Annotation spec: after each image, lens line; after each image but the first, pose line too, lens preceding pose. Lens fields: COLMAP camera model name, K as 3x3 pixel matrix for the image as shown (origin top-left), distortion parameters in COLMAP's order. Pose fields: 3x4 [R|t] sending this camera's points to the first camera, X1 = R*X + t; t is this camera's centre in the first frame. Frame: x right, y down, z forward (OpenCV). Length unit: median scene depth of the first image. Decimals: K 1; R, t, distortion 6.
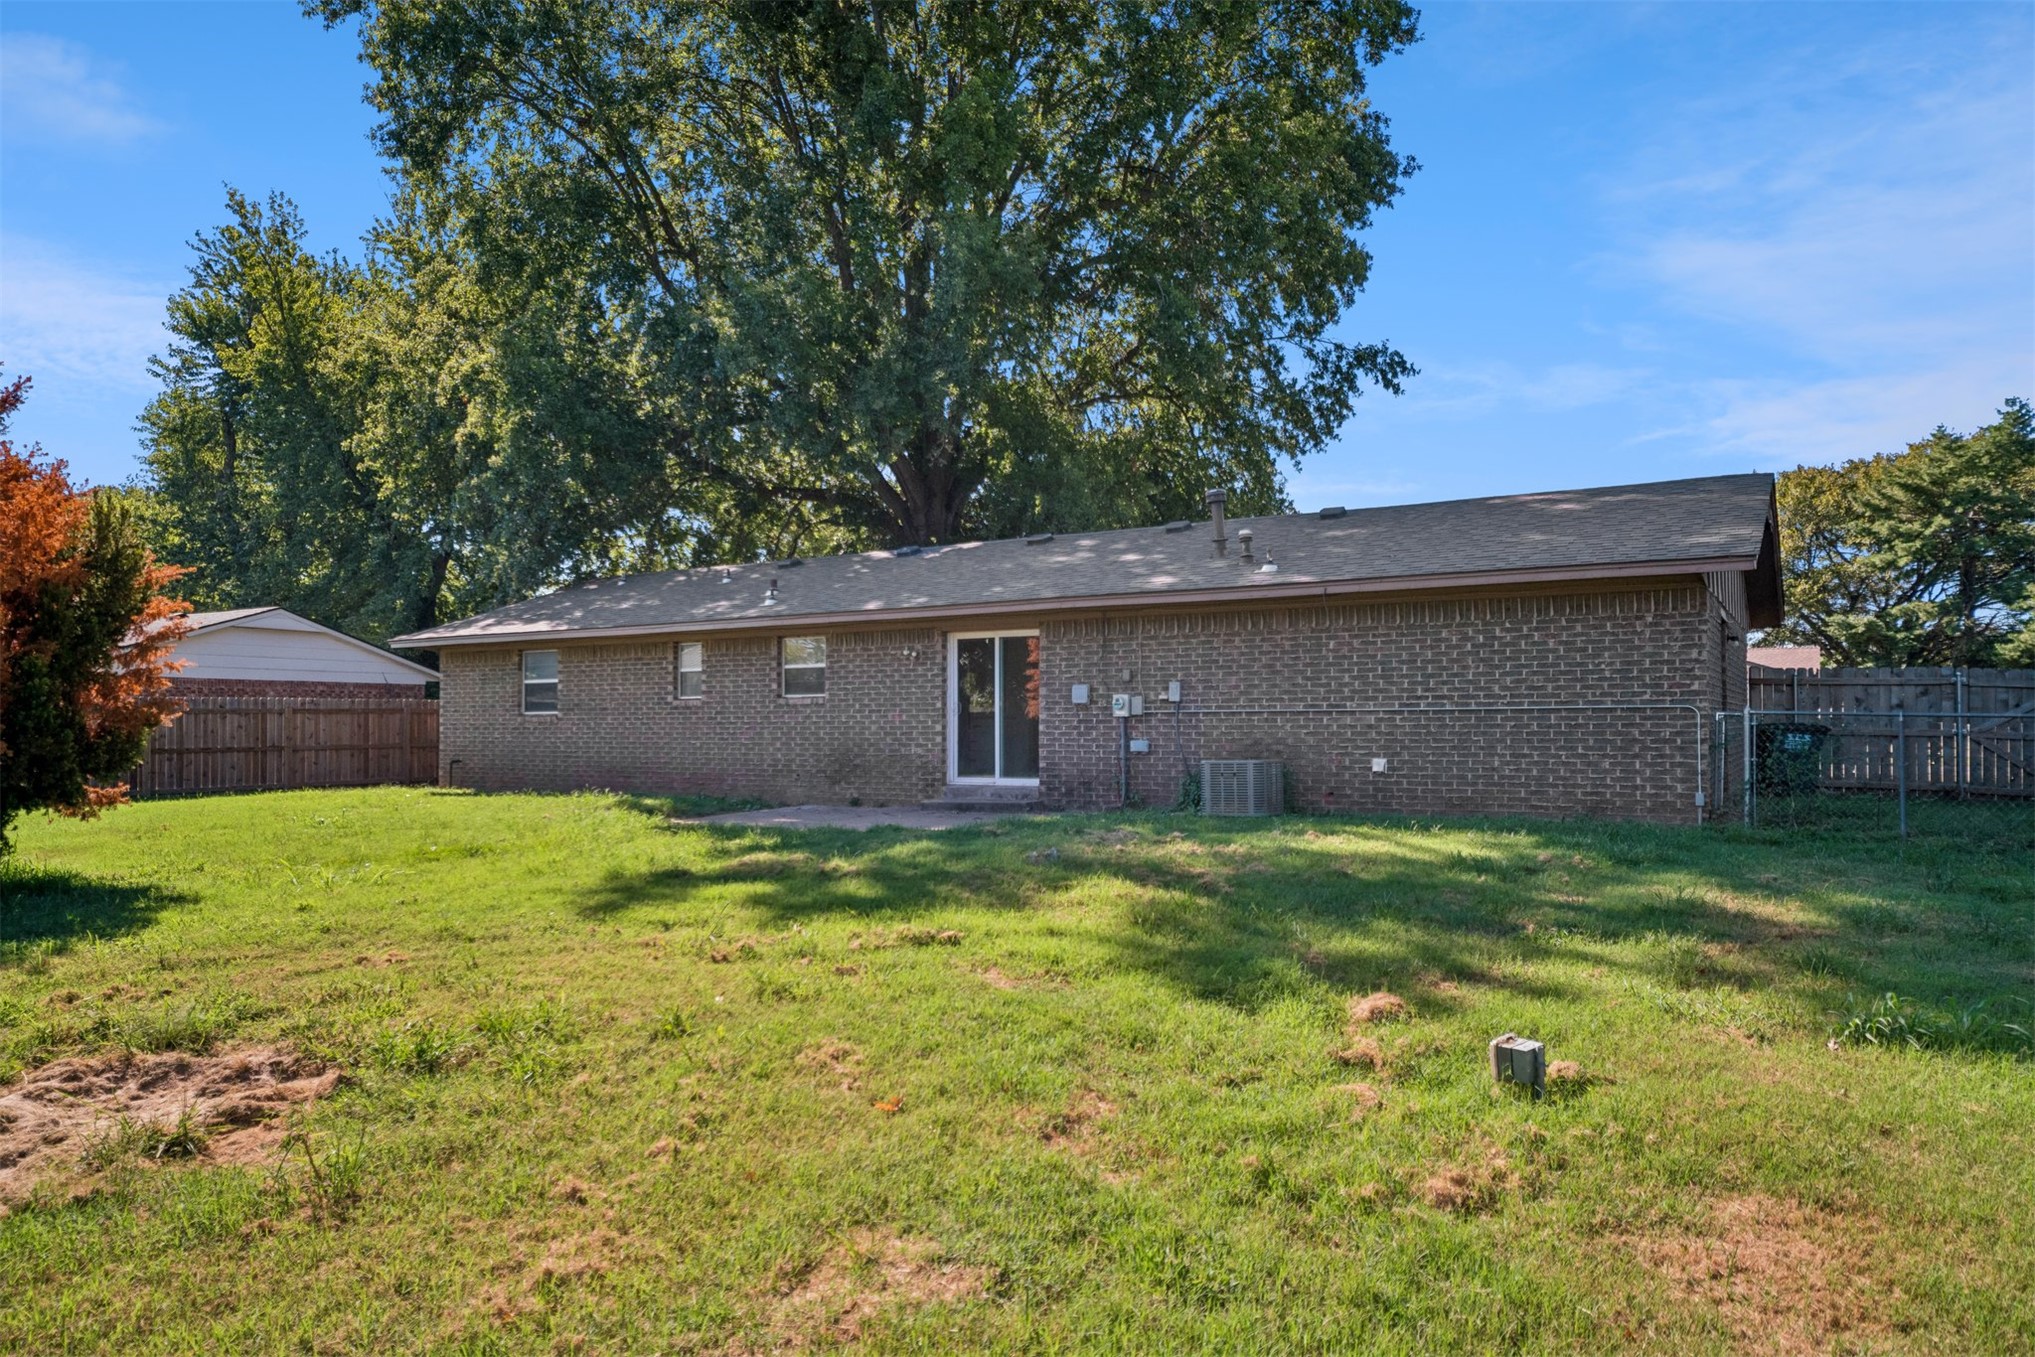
lens RADIAL K [[1285.2, 0, 1005.4], [0, 1285.2, 701.4], [0, 0, 1]] dist [-0.001621, 0.005336]
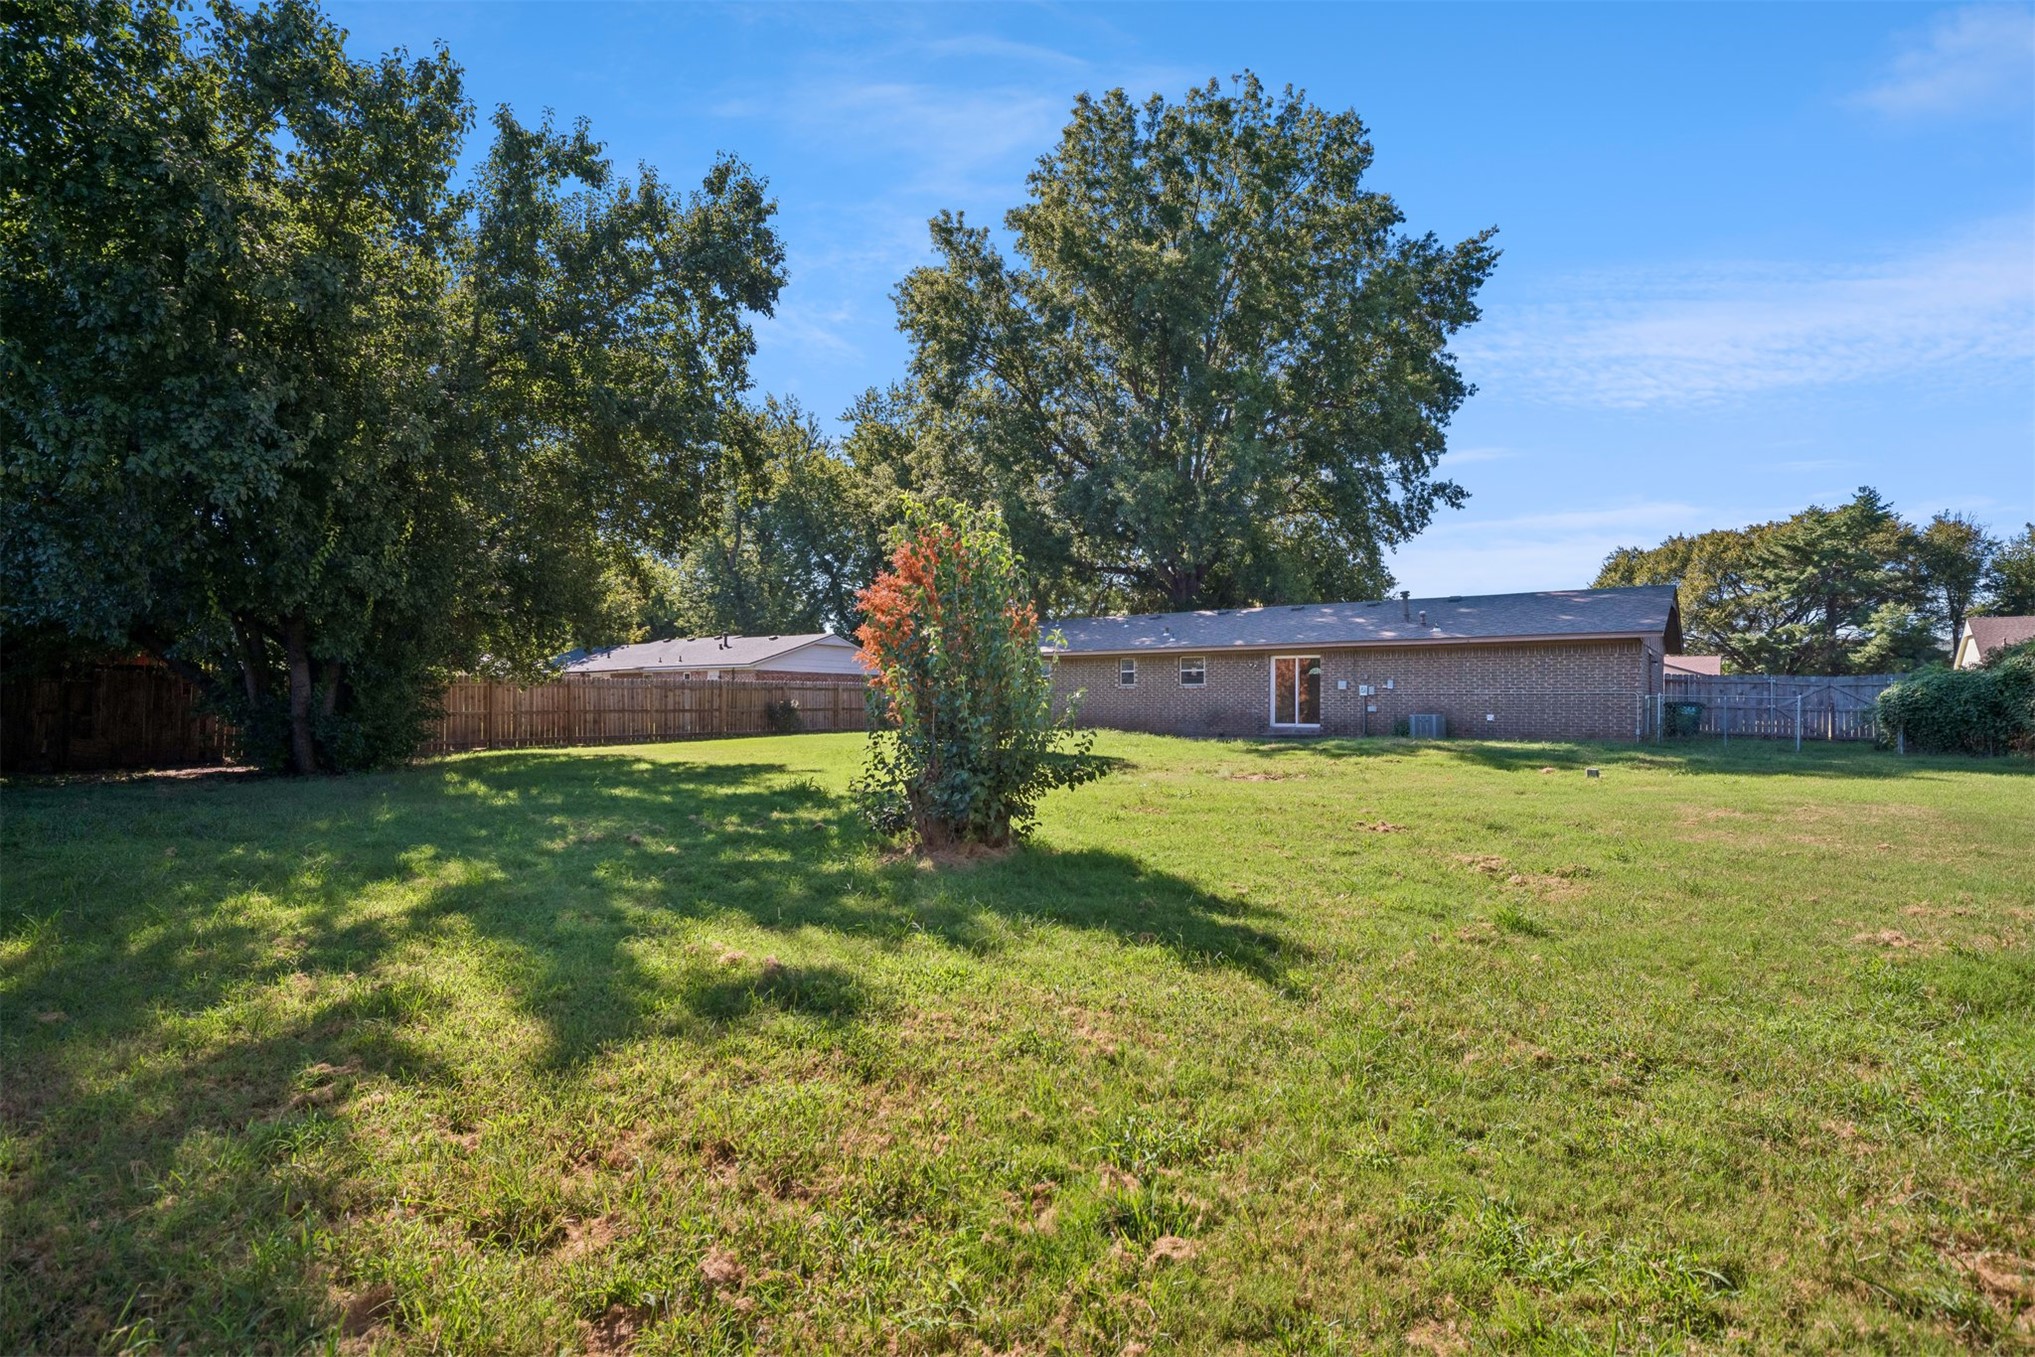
lens RADIAL K [[937.5, 0, 1026.5], [0, 937.5, 689.0], [0, 0, 1]] dist [-0.020548, 0.013861]
pose [[0.996154, 0.008082, -0.087242, -0.185430], [-0.007792, 0.999963, 0.003661, -0.000500], [0.087268, -0.002968, 0.996180, -0.345188]]
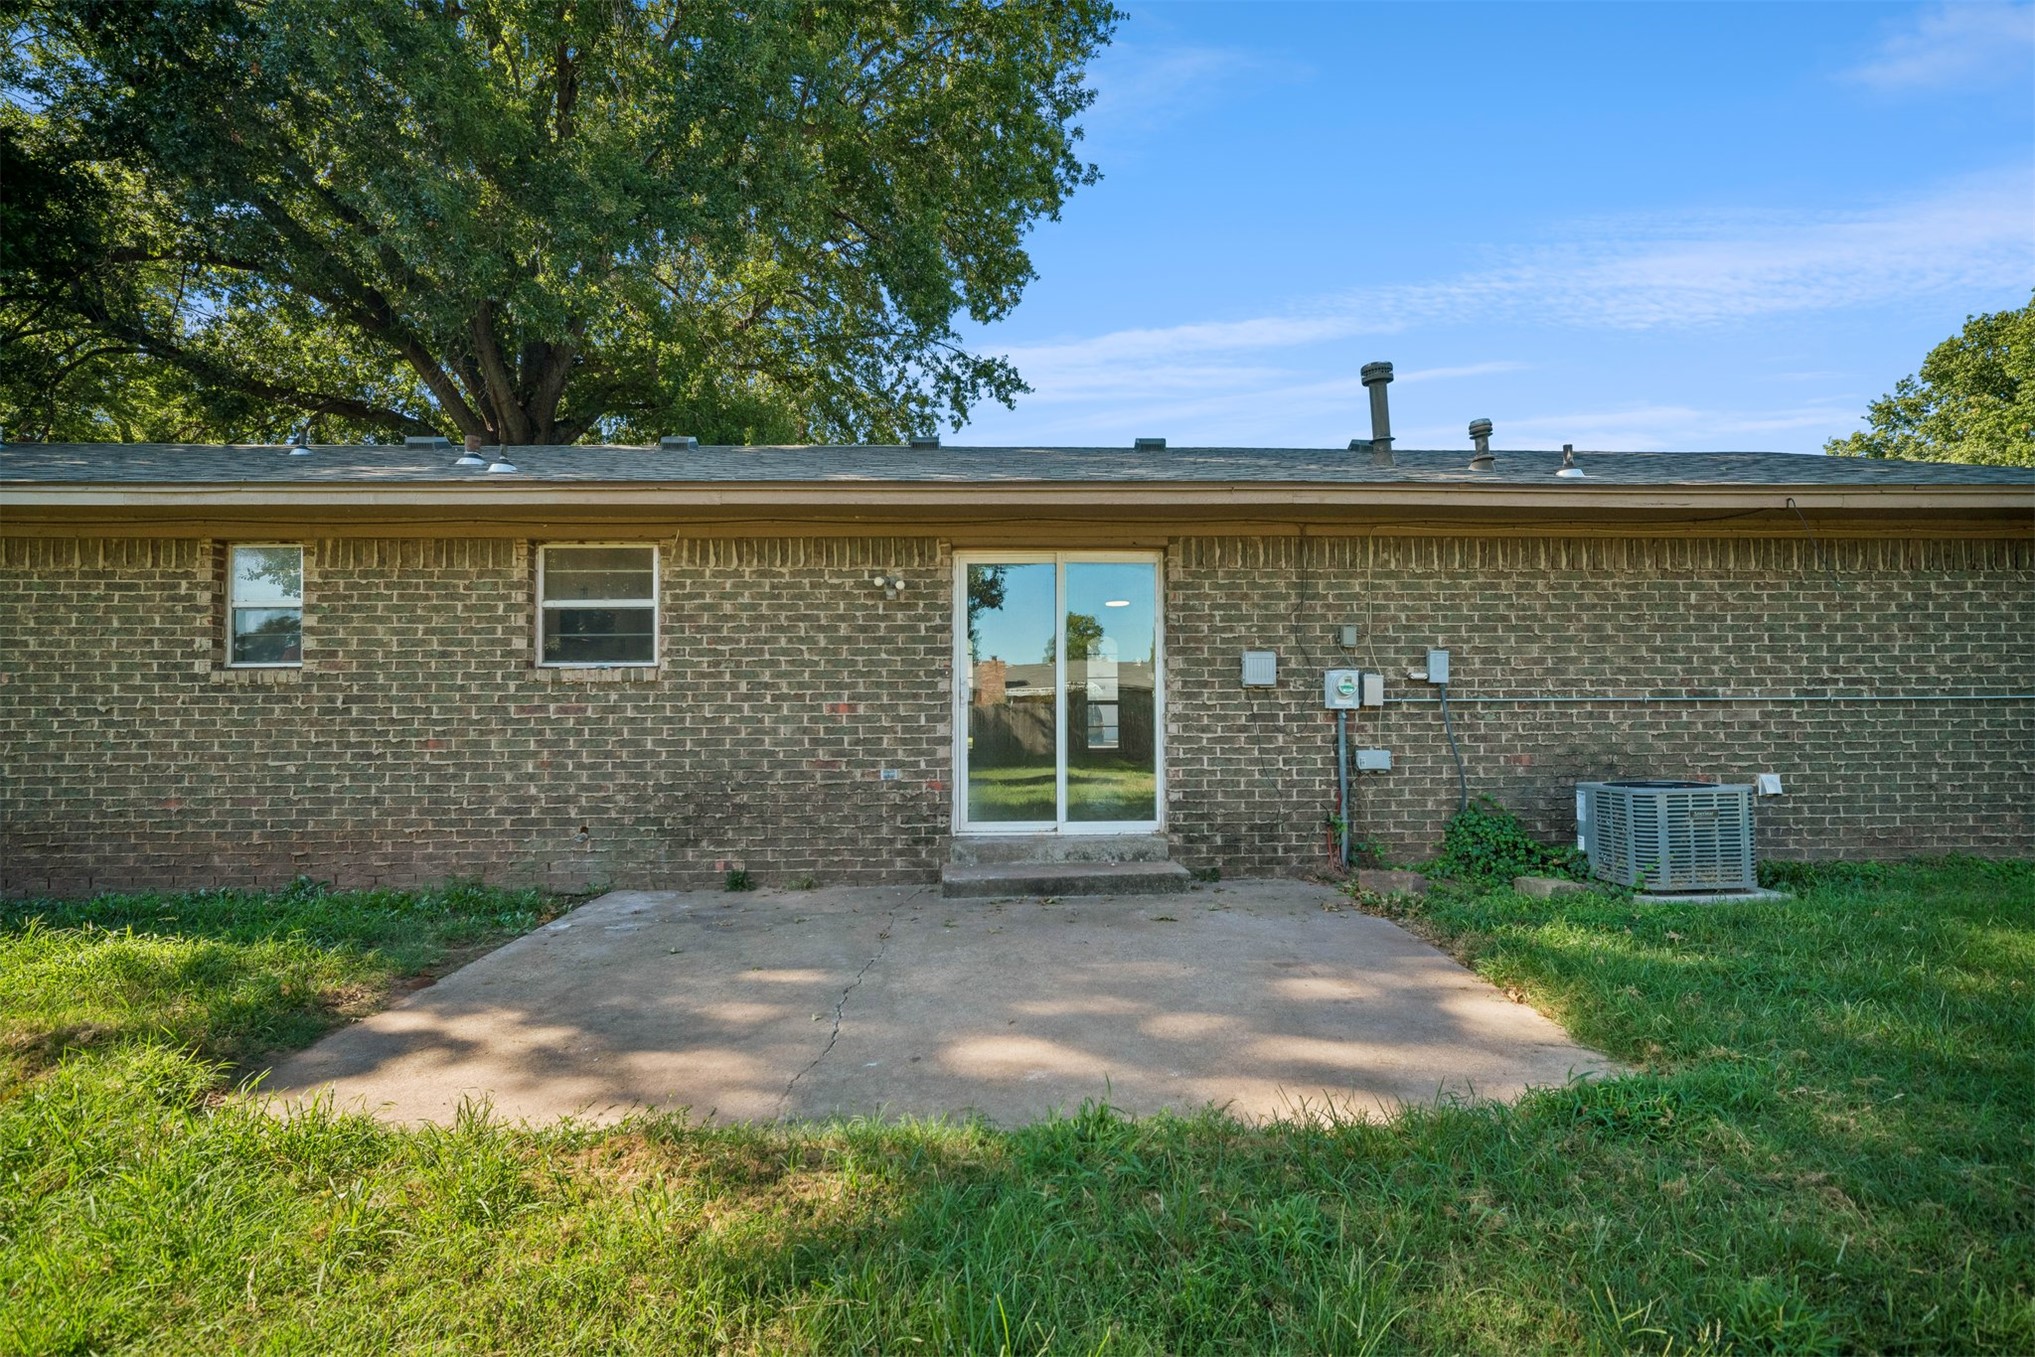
lens RADIAL K [[951.0, 0, 1020.5], [0, 951.0, 671.3], [0, 0, 1]] dist [-0.025285, 0.014727]
pose [[0.832815, 0.023797, 0.553040, -0.141838], [-0.008611, 0.999512, -0.030041, 0.004829], [-0.553485, 0.020256, 0.832613, 0.393407]]
